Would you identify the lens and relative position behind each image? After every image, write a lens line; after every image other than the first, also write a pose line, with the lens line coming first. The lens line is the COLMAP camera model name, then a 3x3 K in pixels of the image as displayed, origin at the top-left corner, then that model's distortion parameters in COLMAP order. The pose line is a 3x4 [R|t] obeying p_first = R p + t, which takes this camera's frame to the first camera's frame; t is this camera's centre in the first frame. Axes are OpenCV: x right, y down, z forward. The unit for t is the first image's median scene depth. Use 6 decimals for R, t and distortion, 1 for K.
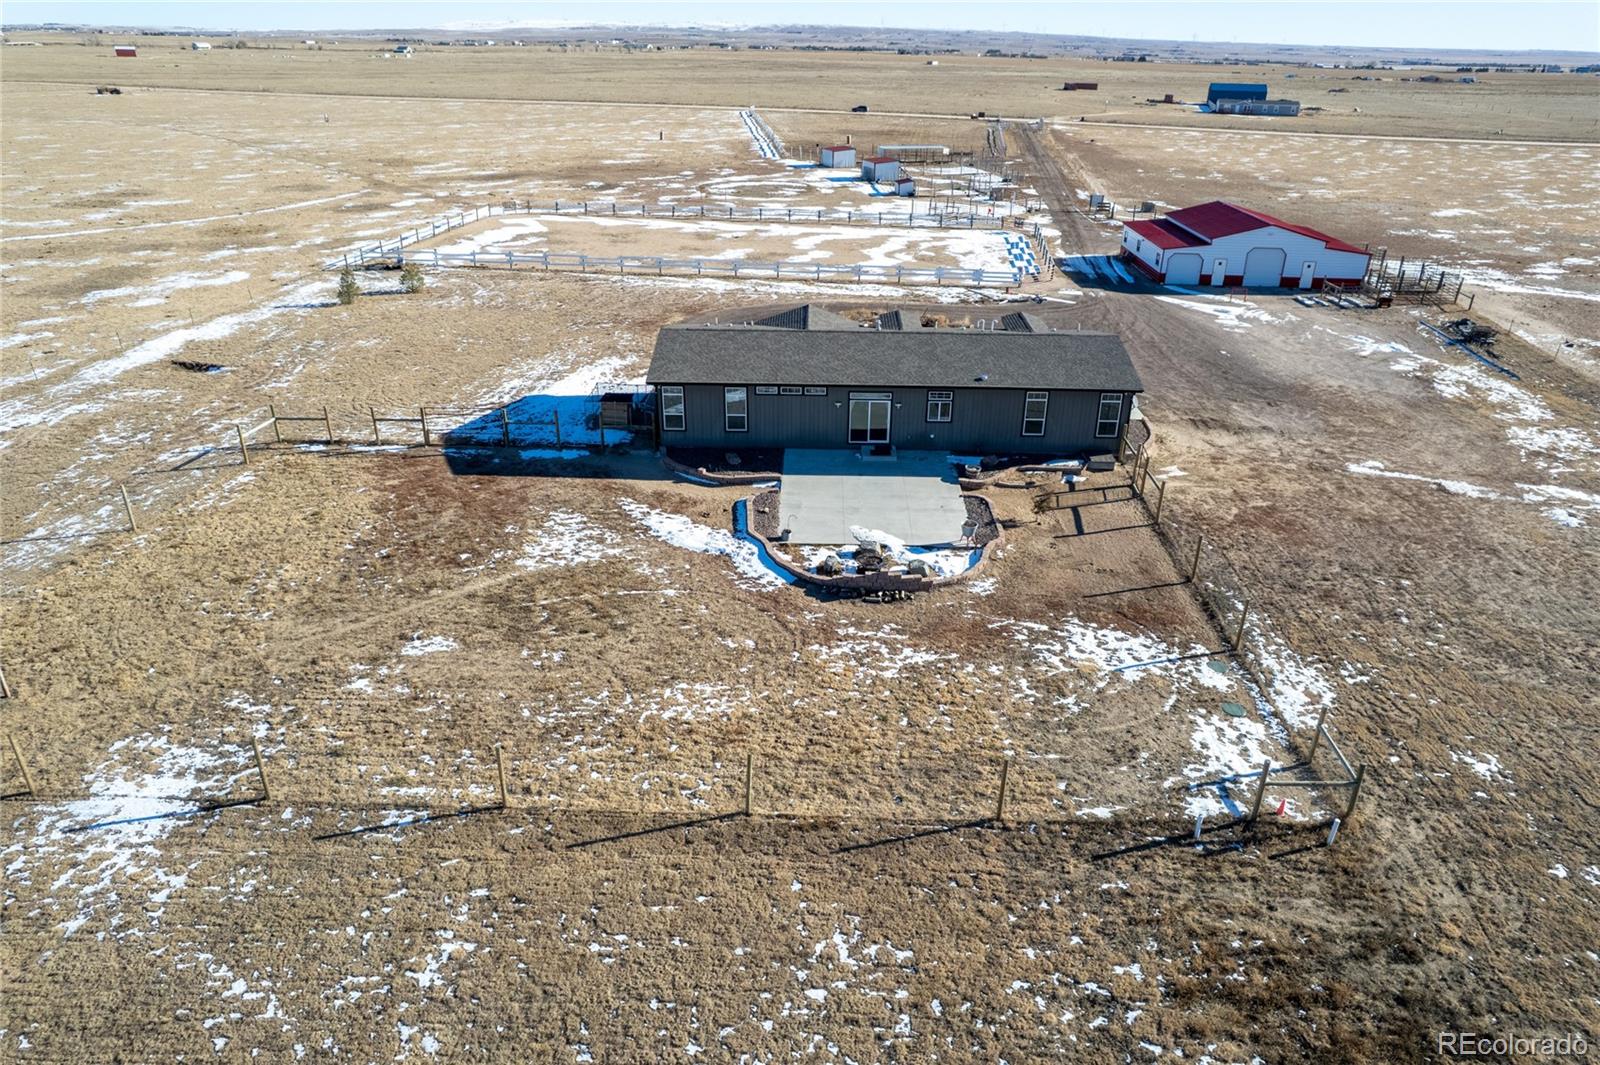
lens RADIAL K [[1032.7, 0, 807.5], [0, 1032.7, 533.9], [0, 0, 1]] dist [-0.085200, 0.079180]
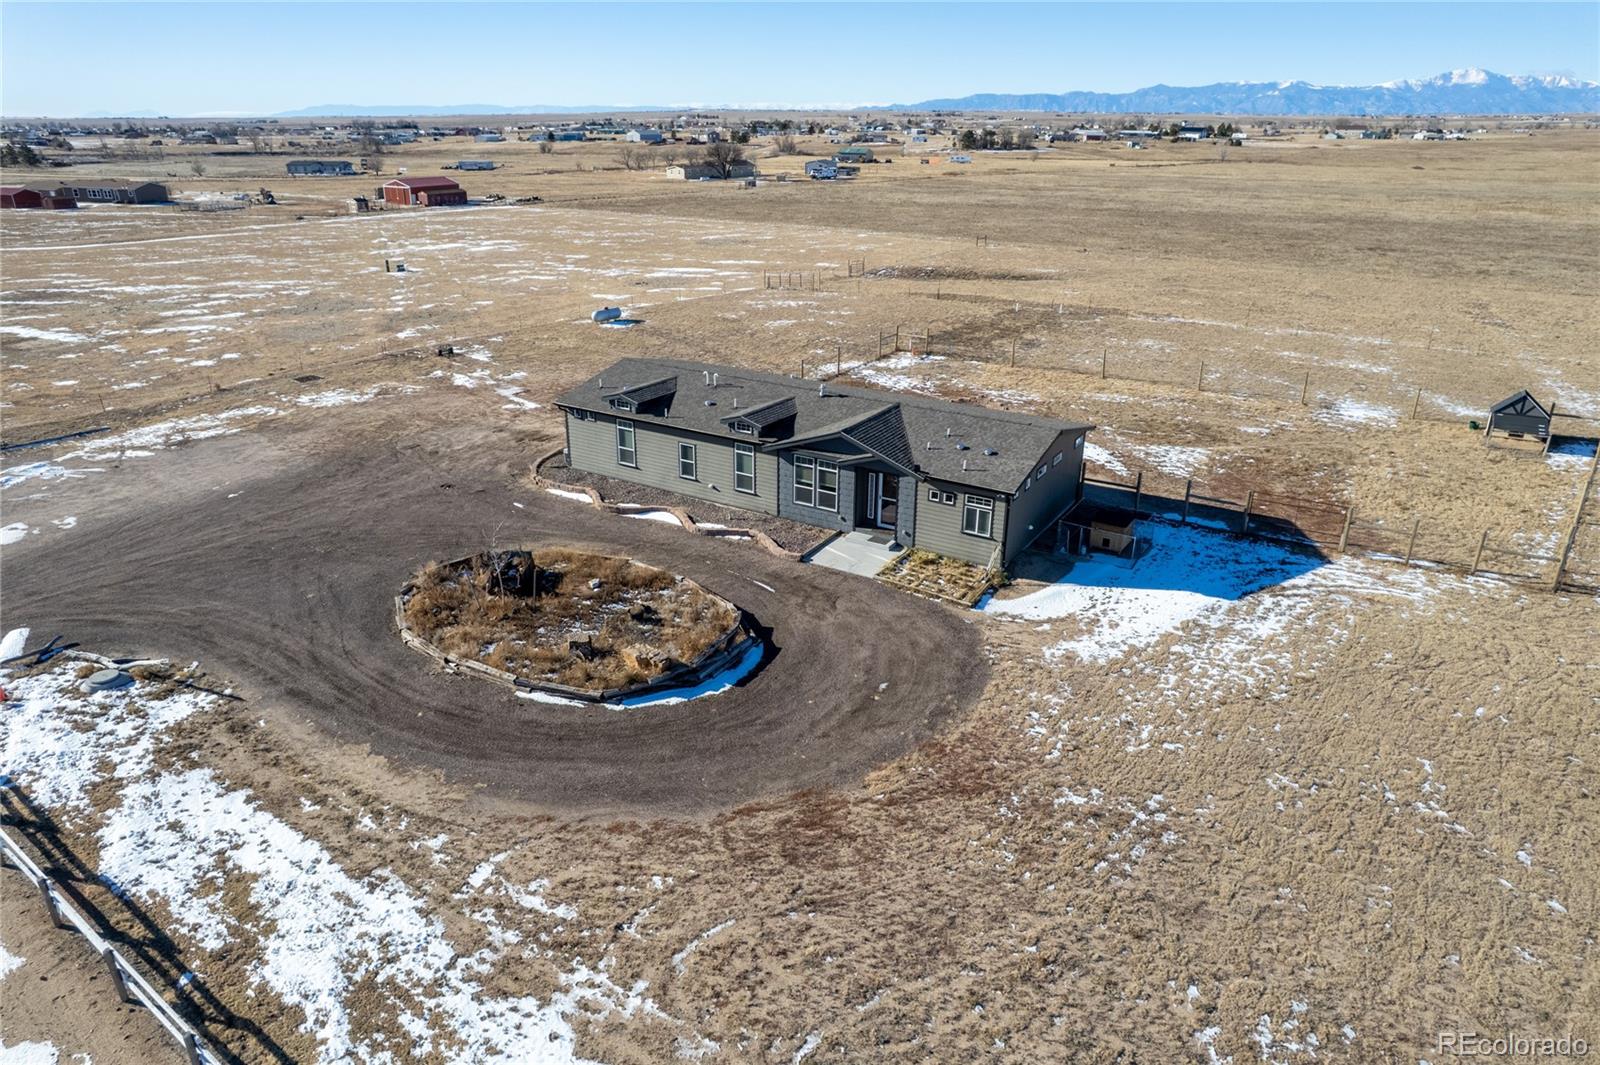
lens RADIAL K [[1032.7, 0, 807.5], [0, 1032.7, 533.9], [0, 0, 1]] dist [-0.085200, 0.079180]
pose [[-0.864849, -0.209240, 0.456349, -0.347138], [0.203209, 0.685305, 0.699330, -0.733002], [-0.459066, 0.697550, -0.550166, 1.560830]]
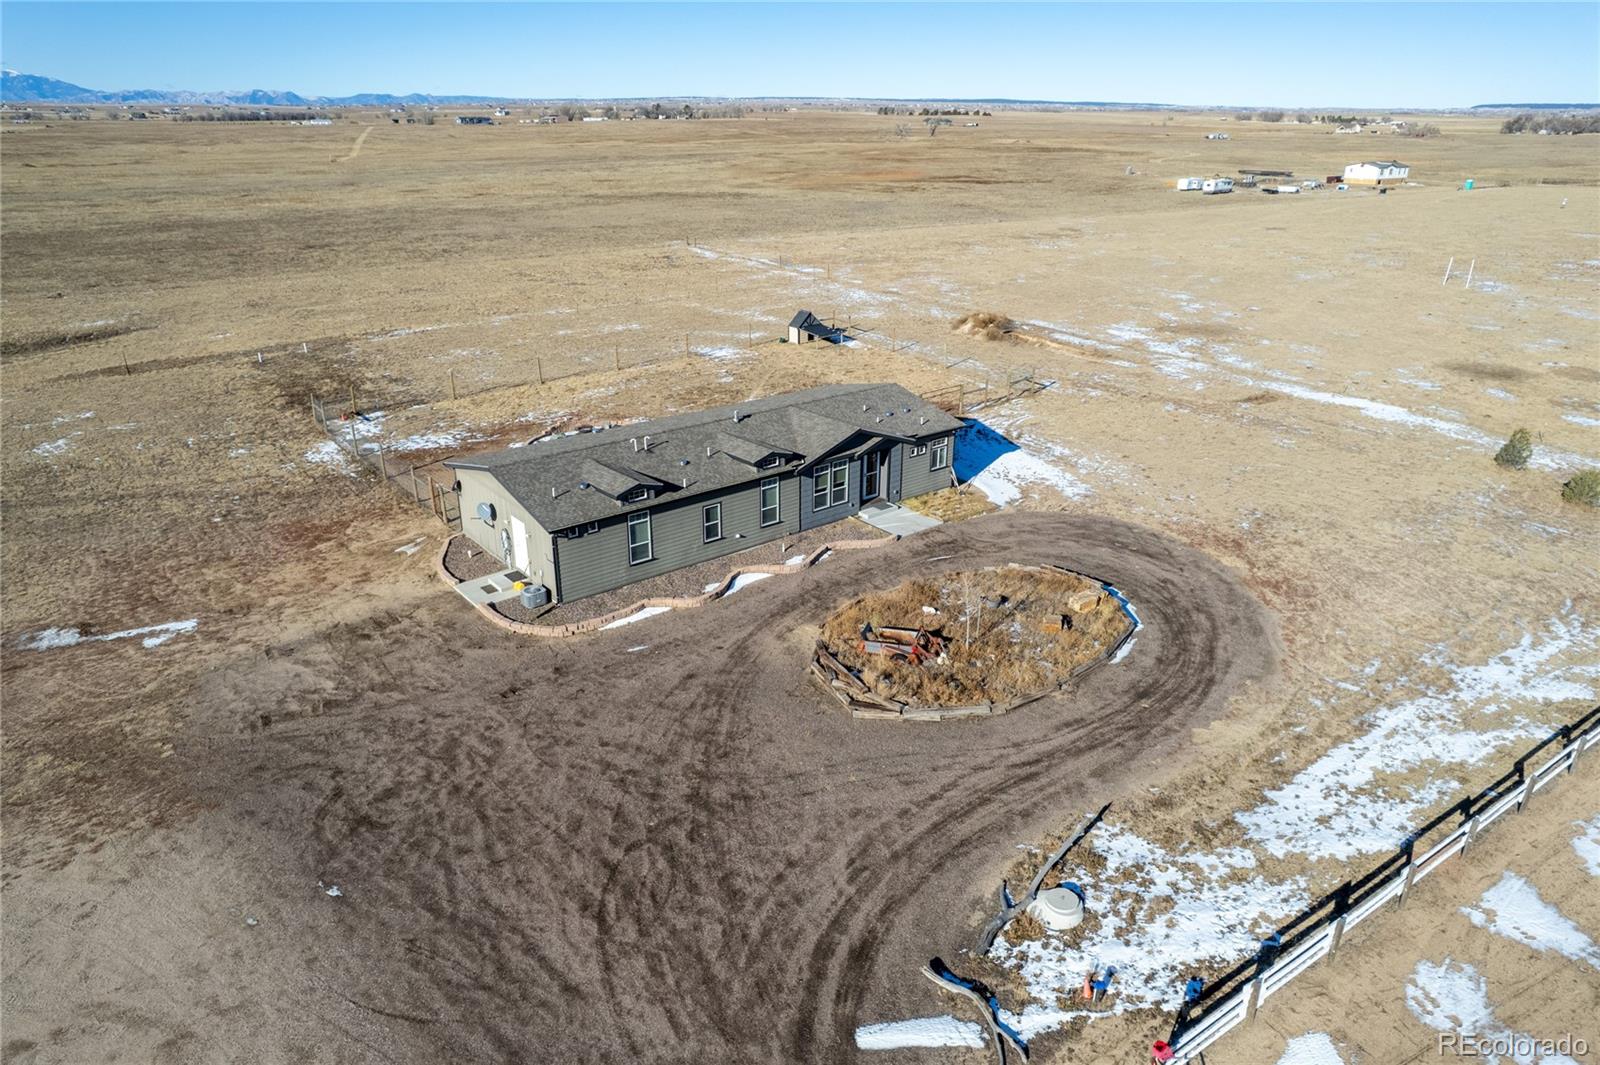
lens RADIAL K [[1032.7, 0, 807.5], [0, 1032.7, 533.9], [0, 0, 1]] dist [-0.085200, 0.079180]
pose [[-0.756909, 0.232879, -0.610620, 0.605639], [-0.300502, 0.705694, 0.641634, -0.735277], [0.580334, 0.669151, -0.464165, 1.520136]]
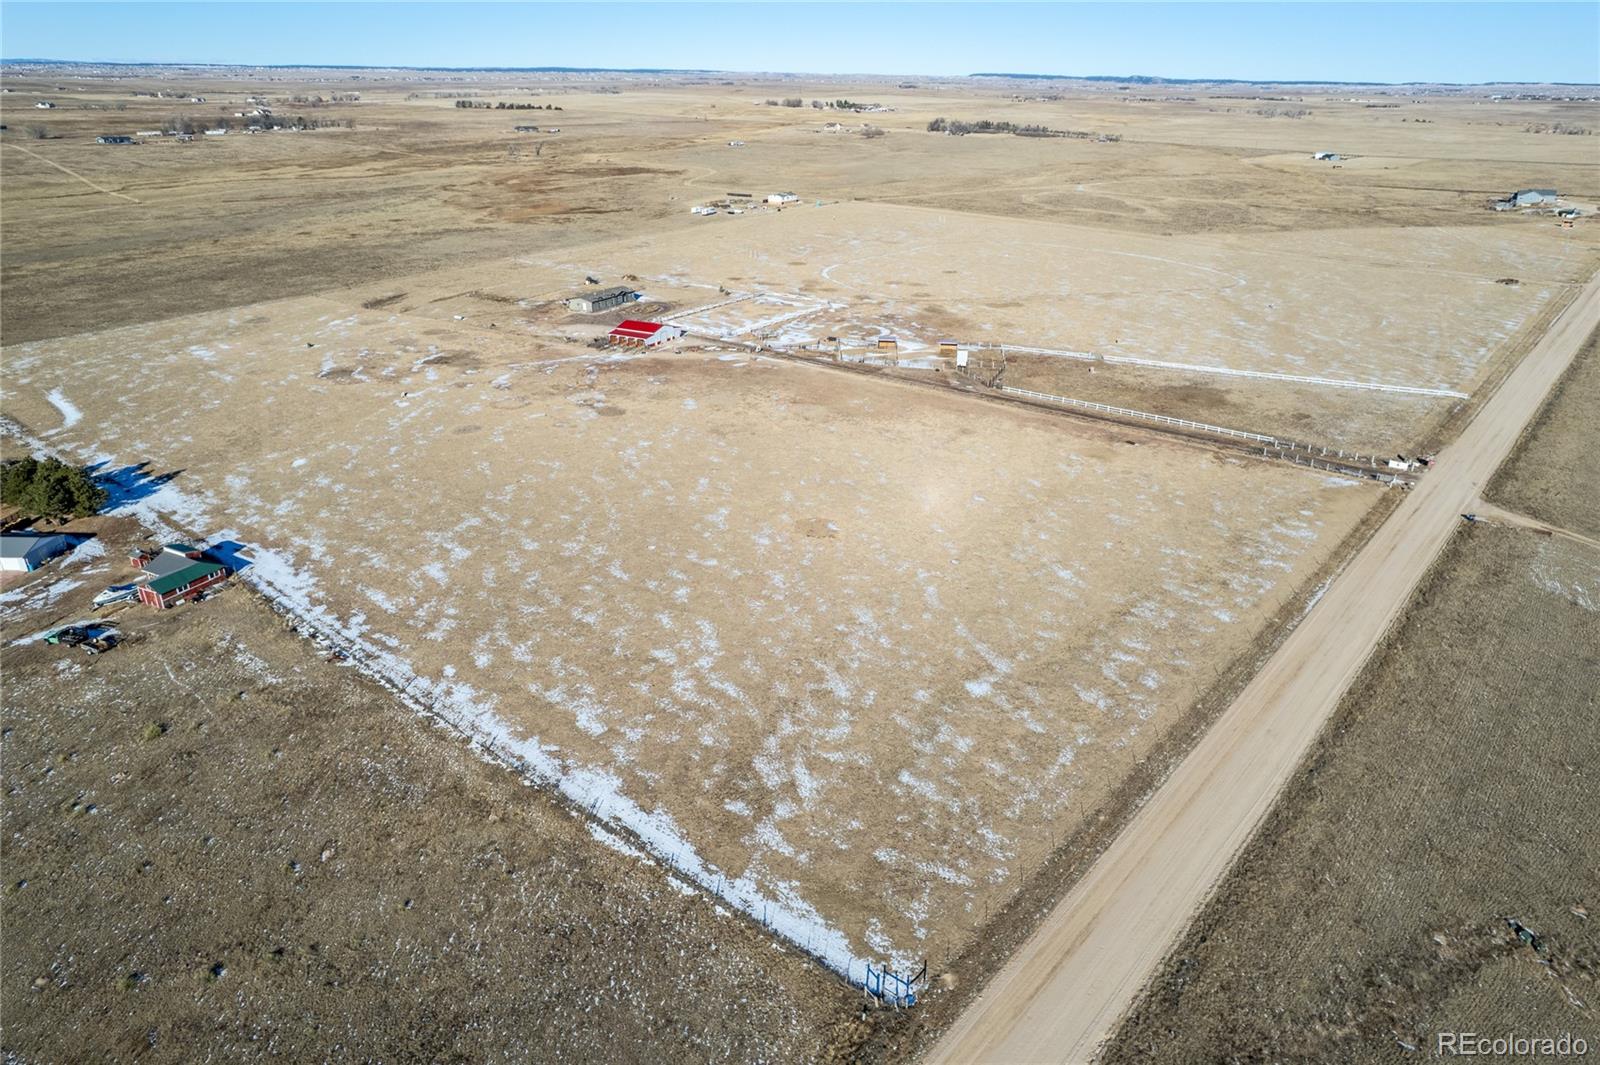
lens RADIAL K [[1032.7, 0, 807.5], [0, 1032.7, 533.9], [0, 0, 1]] dist [-0.085200, 0.079180]
pose [[-0.446487, 0.346341, -0.825044, 5.326062], [-0.407905, 0.741888, 0.532179, -3.006548], [0.796406, 0.574151, -0.189969, 4.096668]]
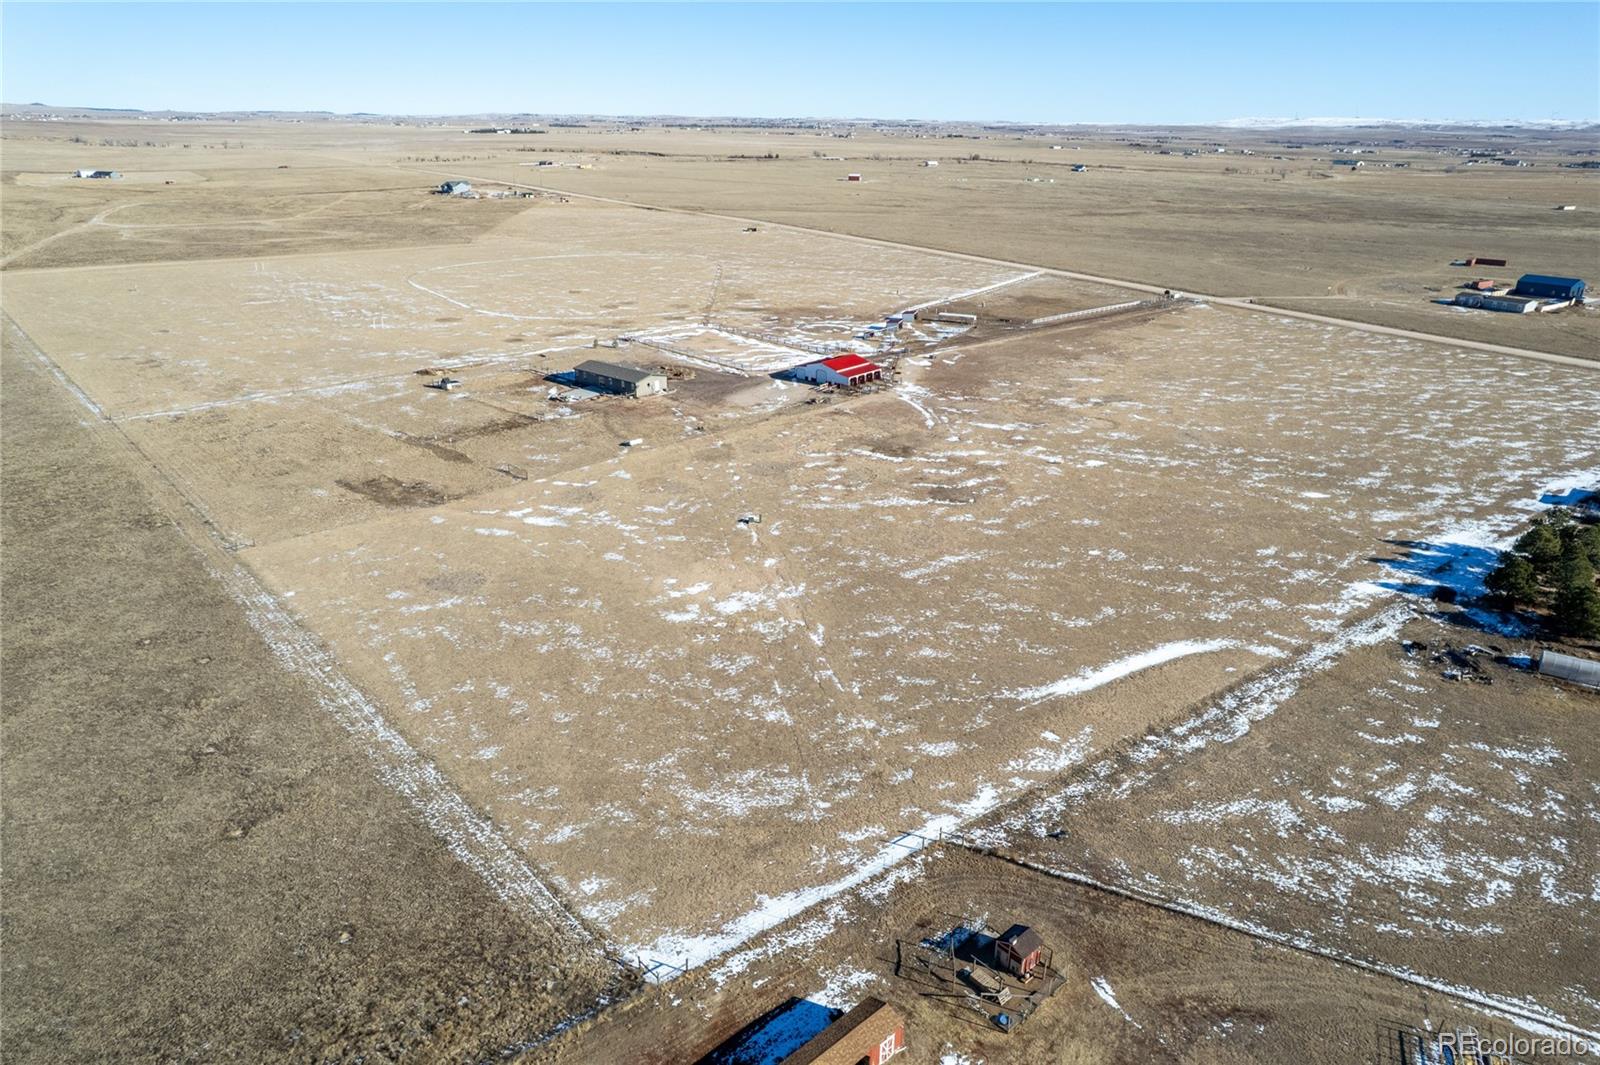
lens RADIAL K [[1032.7, 0, 807.5], [0, 1032.7, 533.9], [0, 0, 1]] dist [-0.085200, 0.079180]
pose [[0.770972, 0.234858, -0.591982, 3.643983], [-0.279116, 0.960100, 0.017393, 0.213113], [0.572447, 0.151822, 0.805763, -2.152393]]
